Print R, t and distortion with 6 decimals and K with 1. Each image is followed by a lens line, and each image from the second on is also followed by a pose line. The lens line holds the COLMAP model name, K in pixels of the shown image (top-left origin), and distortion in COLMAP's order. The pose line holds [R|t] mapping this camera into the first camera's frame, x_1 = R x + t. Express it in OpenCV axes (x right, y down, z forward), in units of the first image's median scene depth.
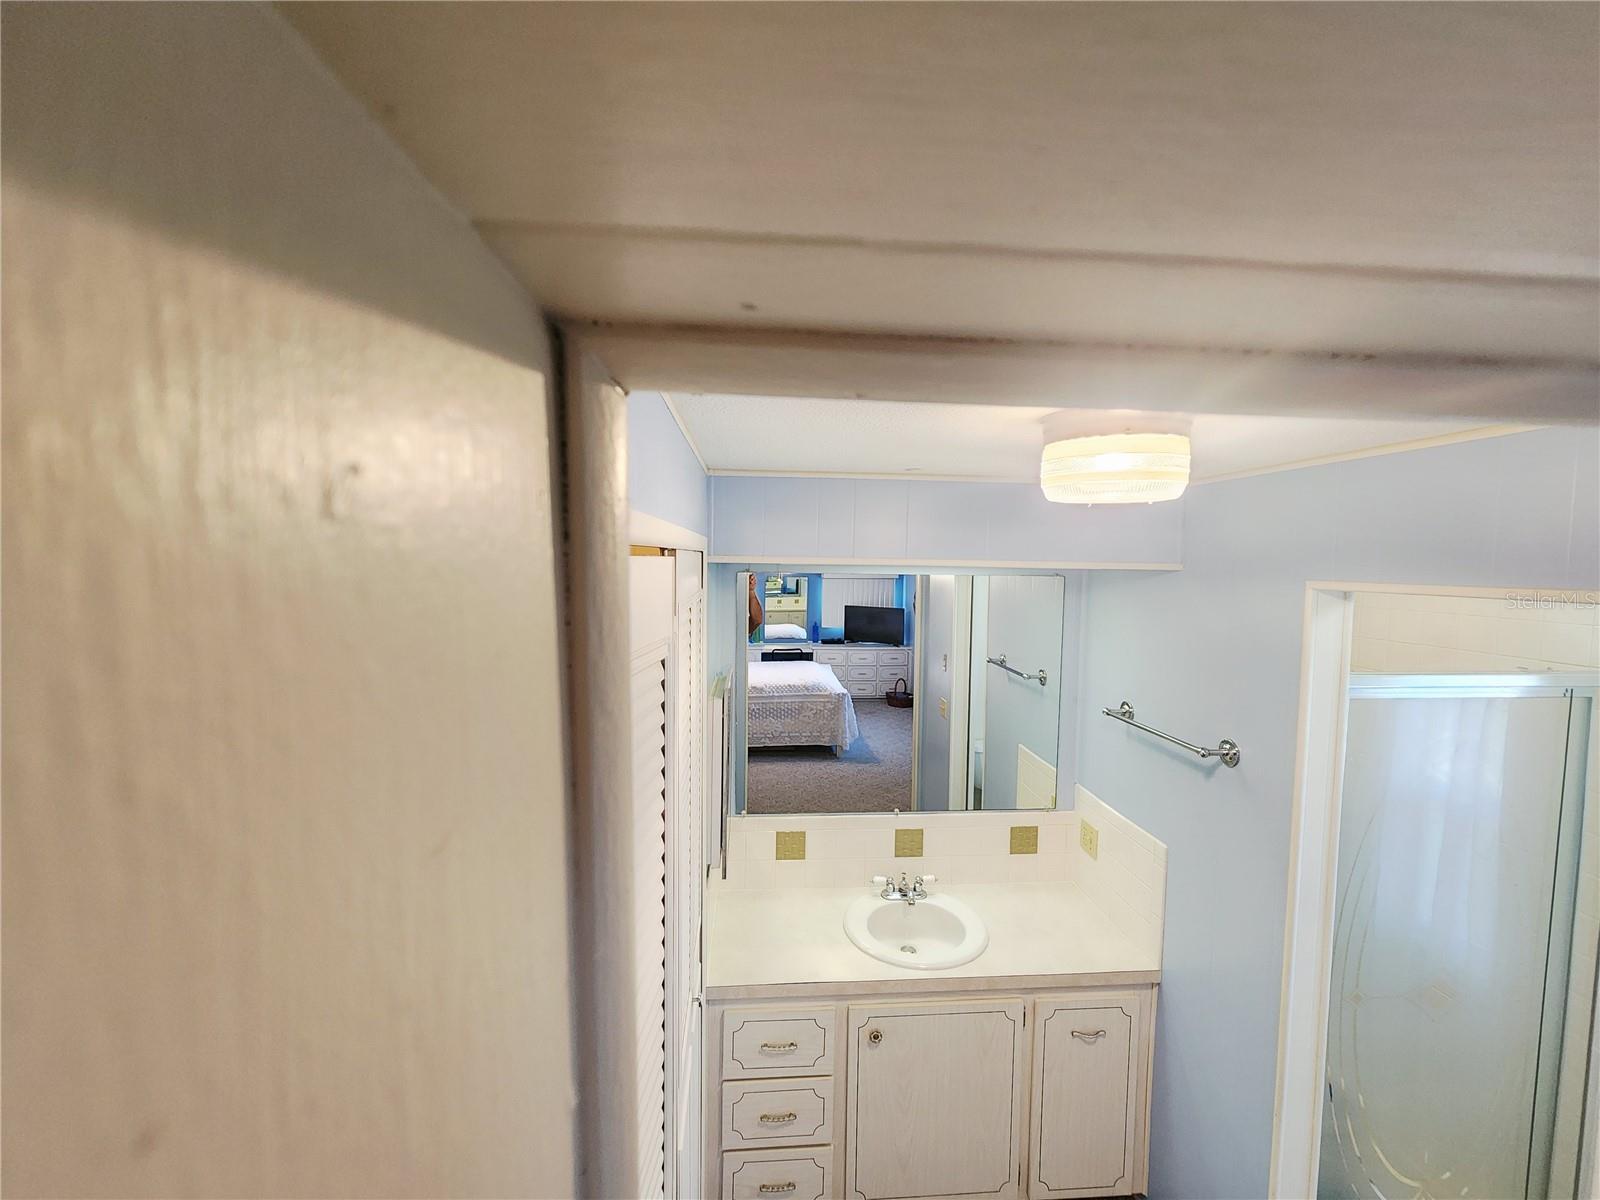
lens RADIAL K [[658.9, 0, 788.7], [0, 658.9, 606.6], [0, 0, 1]] dist [-0.002519, 0.002187]
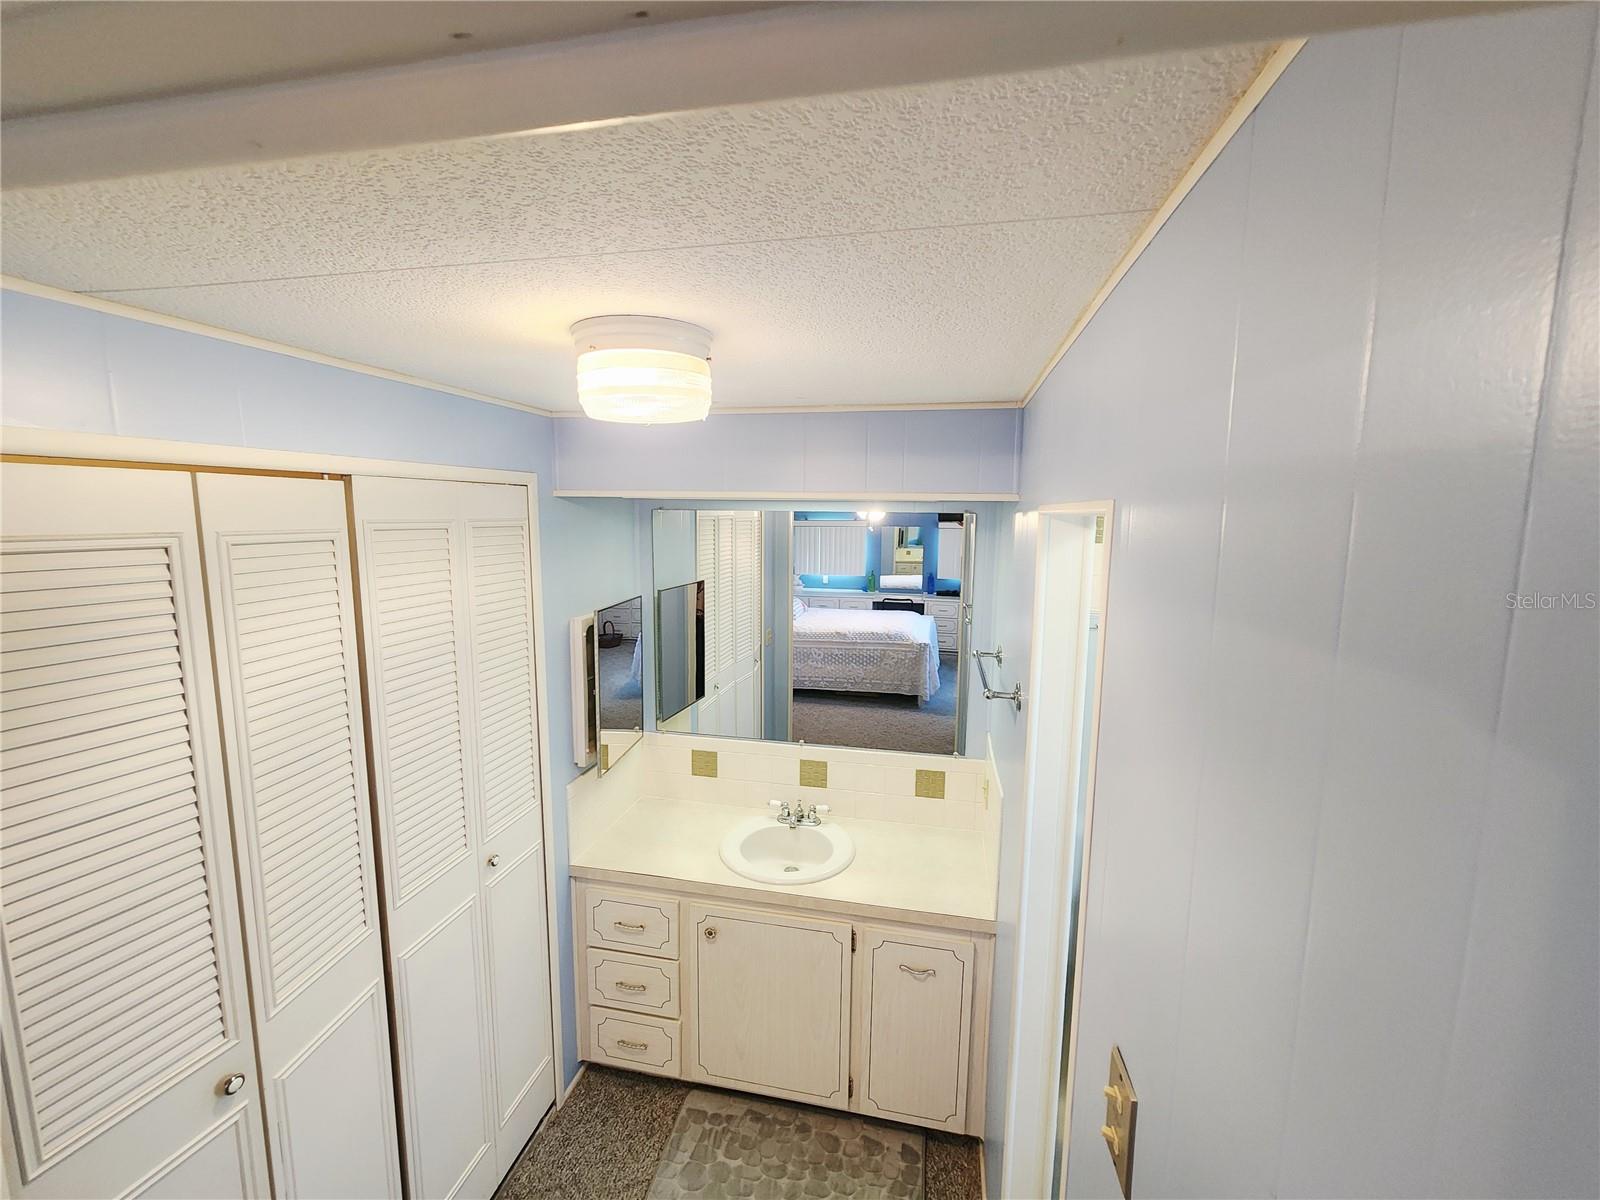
lens RADIAL K [[658.9, 0, 807.3], [0, 658.9, 599.2], [0, 0, 1]] dist [-0.002519, 0.002187]
pose [[0.957603, 0.028889, -0.286638, 0.575942], [-0.012659, 0.998218, 0.058316, 0.029873], [0.287812, -0.052215, 0.956262, 0.024189]]
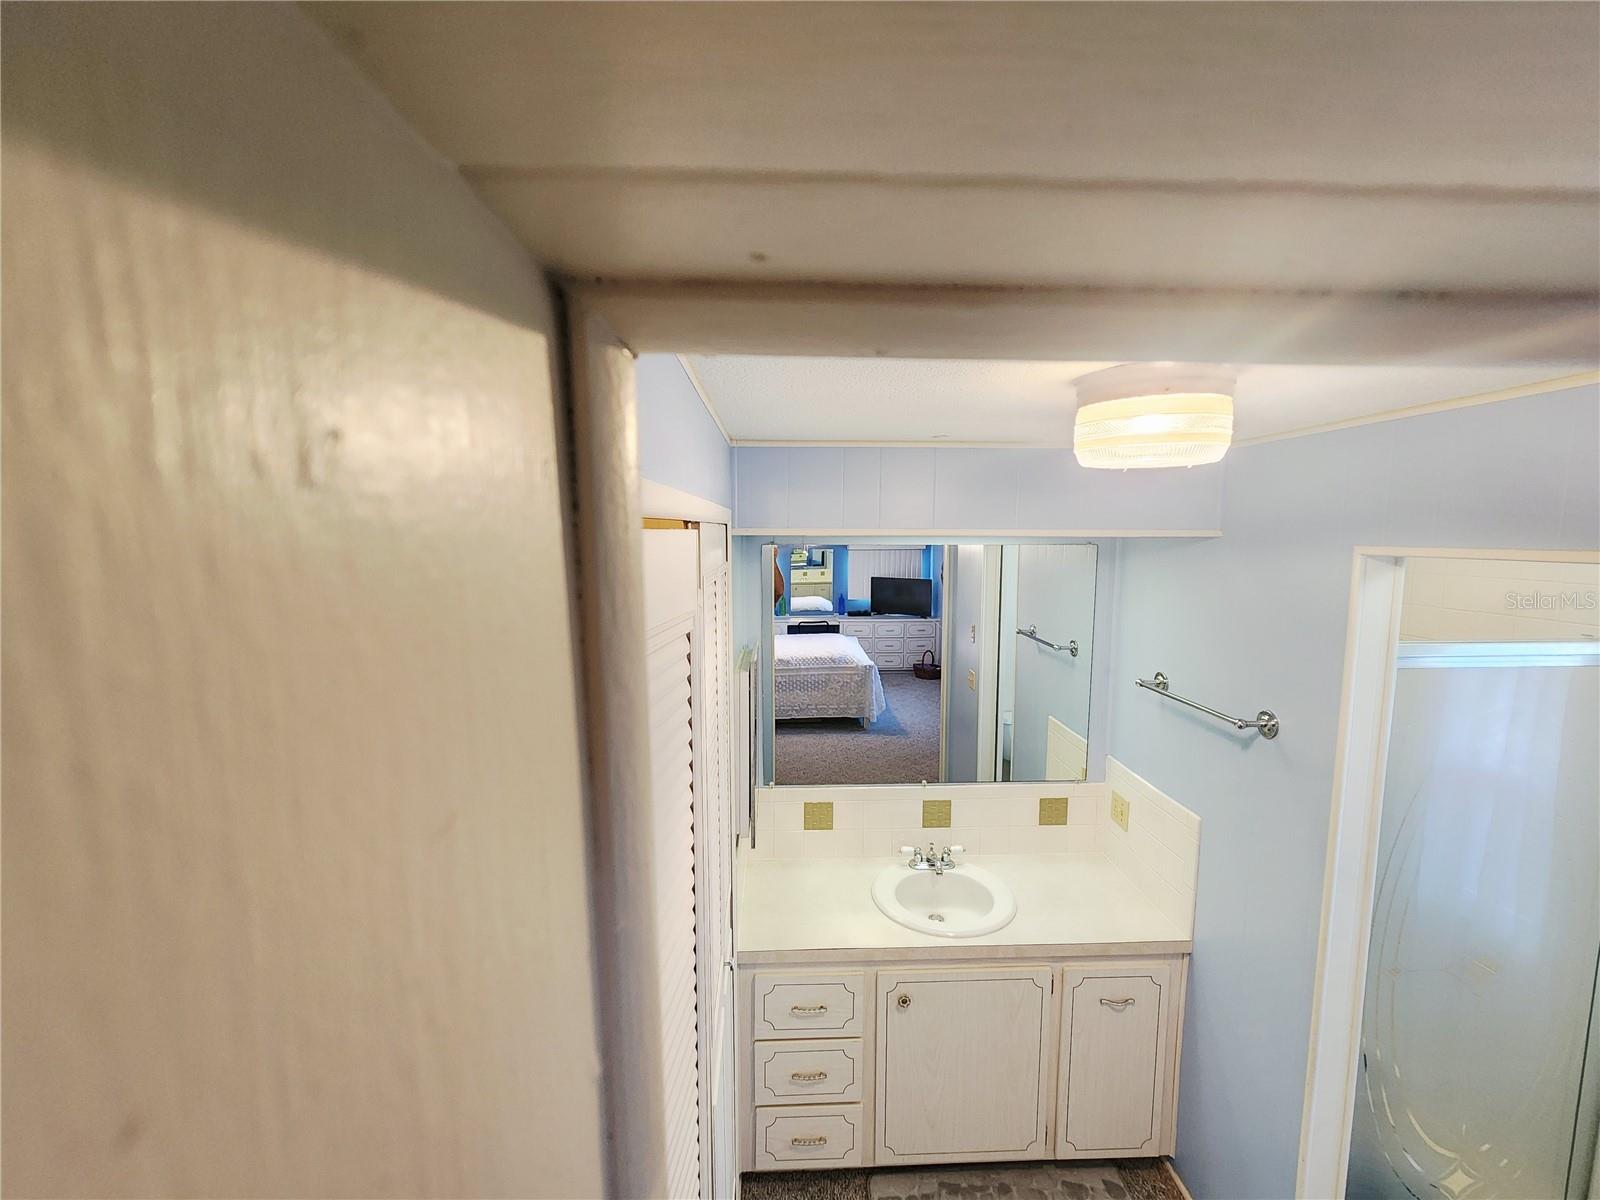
lens RADIAL K [[658.9, 0, 787.1], [0, 658.9, 608.5], [0, 0, 1]] dist [-0.002519, 0.002187]
pose [[0.999034, -0.009277, -0.042961, 0.001474], [0.011163, 0.998976, 0.043854, 0.000373], [0.042510, -0.044291, 0.998114, 0.004204]]
